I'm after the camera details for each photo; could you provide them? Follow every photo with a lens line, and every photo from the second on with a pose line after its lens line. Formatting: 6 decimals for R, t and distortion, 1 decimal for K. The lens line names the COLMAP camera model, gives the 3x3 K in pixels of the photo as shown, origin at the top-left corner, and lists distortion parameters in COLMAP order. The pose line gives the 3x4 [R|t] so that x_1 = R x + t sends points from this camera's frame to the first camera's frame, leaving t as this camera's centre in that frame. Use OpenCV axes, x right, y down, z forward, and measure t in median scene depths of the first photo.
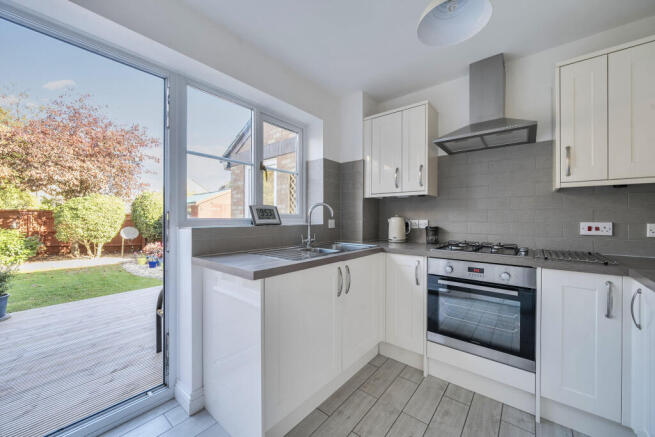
lens RADIAL K [[246.1, 0, 326.8], [0, 246.1, 218.3], [0, 0, 1]] dist [-0.000328, -0.000004]
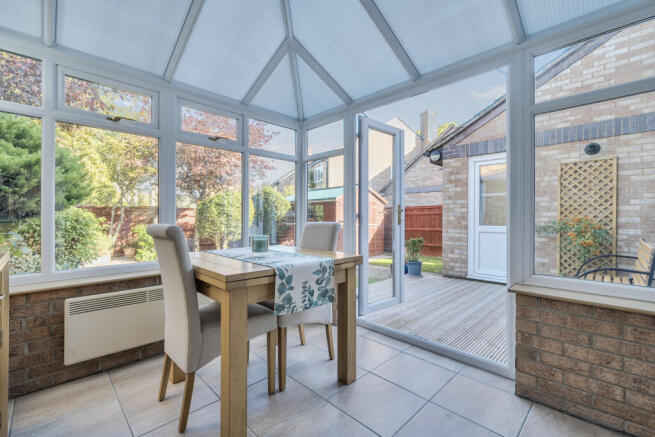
lens RADIAL K [[287.9, 0, 328.2], [0, 287.9, 218.4], [0, 0, 1]] dist [0.001117, 0.000031]
pose [[0.995224, 0.000911, -0.097613, -0.482326], [-0.000859, 0.999999, 0.000572, 0.014759], [0.097614, -0.000486, 0.995224, -0.109348]]
